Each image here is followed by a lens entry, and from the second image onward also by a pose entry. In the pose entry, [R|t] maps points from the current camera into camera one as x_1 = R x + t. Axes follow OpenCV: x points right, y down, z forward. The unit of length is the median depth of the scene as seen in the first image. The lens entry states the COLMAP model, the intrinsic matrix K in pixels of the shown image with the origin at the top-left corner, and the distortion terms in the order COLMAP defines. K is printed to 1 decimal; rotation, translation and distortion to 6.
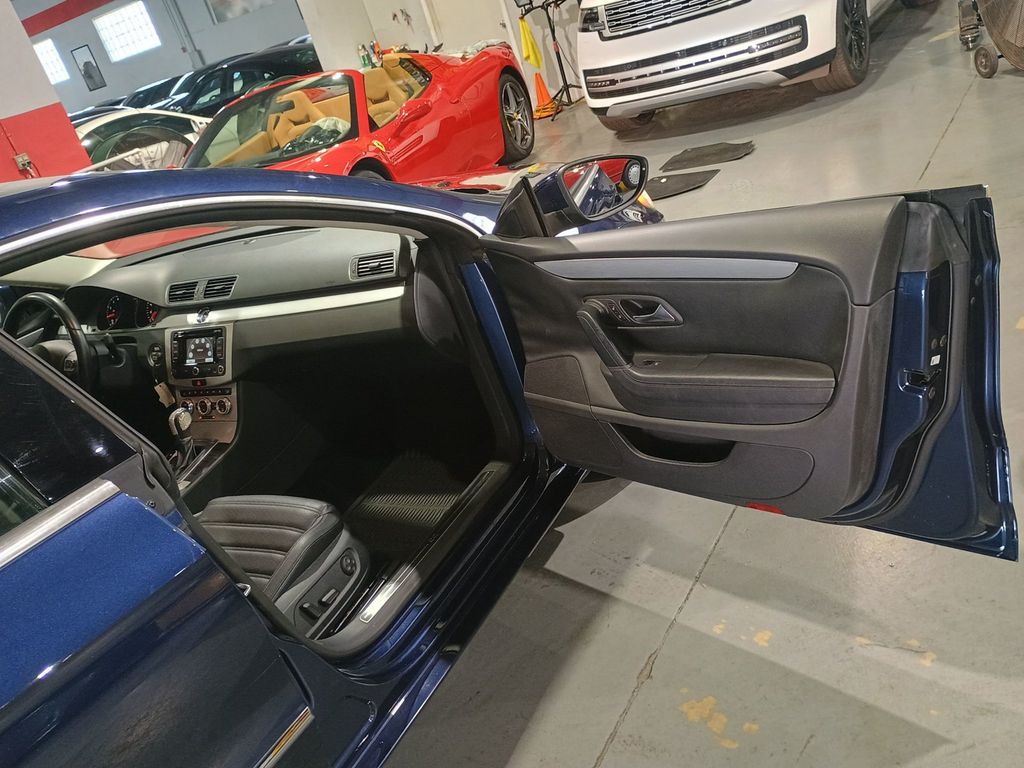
lens RADIAL K [[887.1, 0, 543.8], [0, 887.1, 376.4], [0, 0, 1]] dist [0.008585, -0.004324]
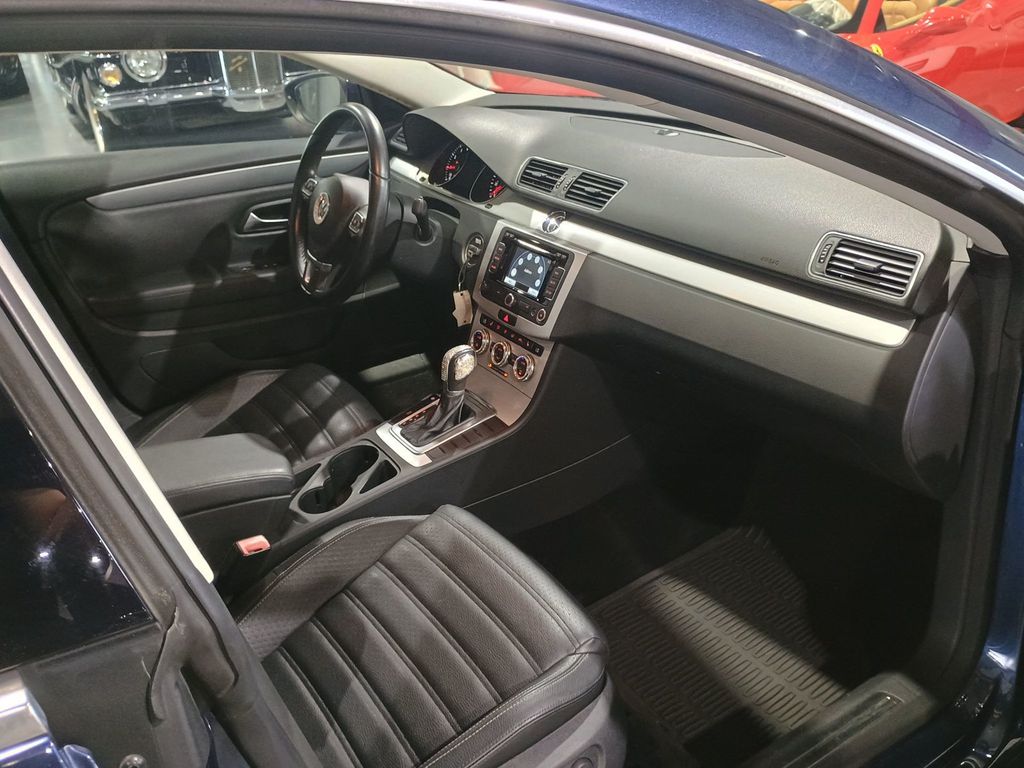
lens RADIAL K [[884.9, 0, 517.5], [0, 884.9, 386.5], [0, 0, 1]] dist [0.022350, -0.005986]
pose [[0.837753, 0.425602, -0.342100, -0.138592], [-0.381992, 0.904467, 0.189792, -0.073501], [0.390194, -0.028320, 0.920297, 0.405133]]
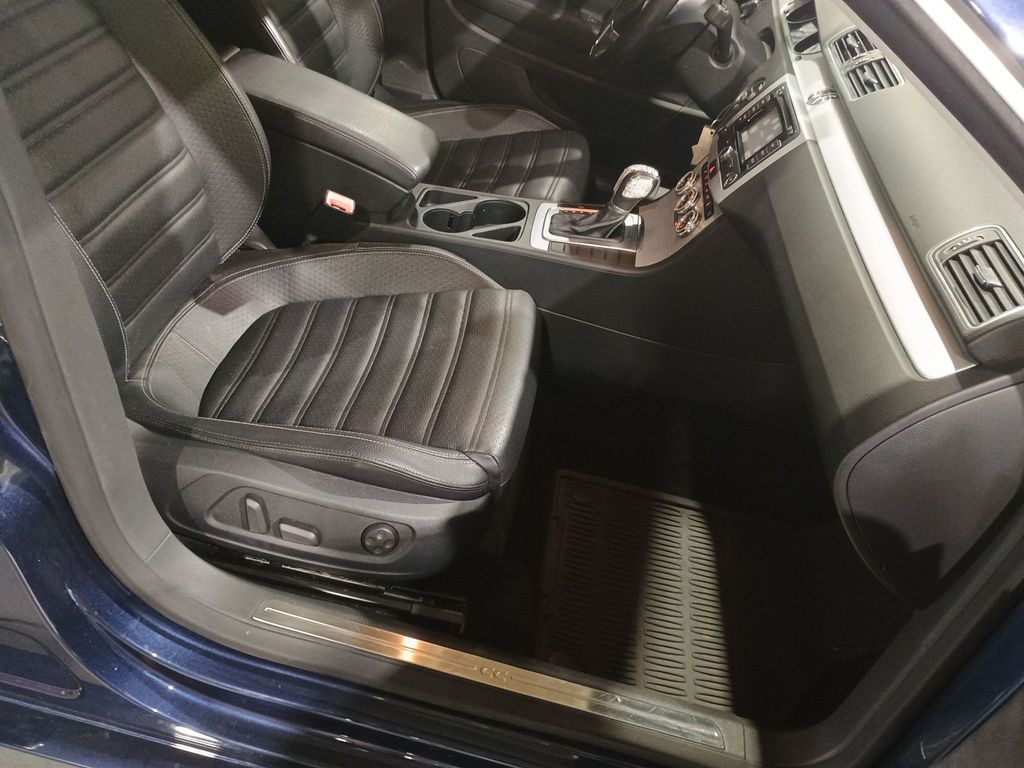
lens RADIAL K [[884.9, 0, 517.5], [0, 884.9, 386.5], [0, 0, 1]] dist [0.022350, -0.005986]
pose [[0.216252, 0.842868, -0.492757, -0.009374], [-0.673130, 0.494285, 0.550071, -0.156416], [0.707200, 0.212735, 0.674249, 0.549998]]
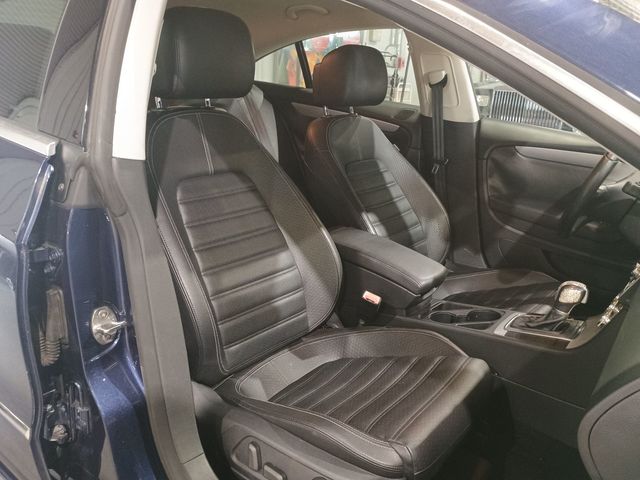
lens RADIAL K [[544.1, 0, 331.8], [0, 544.1, 239.8], [0, 0, 1]] dist [0.047749, -0.000232]
pose [[-0.197316, 0.536891, -0.820253, 0.053567], [-0.411538, 0.714045, 0.566371, -0.193887], [0.889777, 0.449319, 0.080058, 0.708080]]
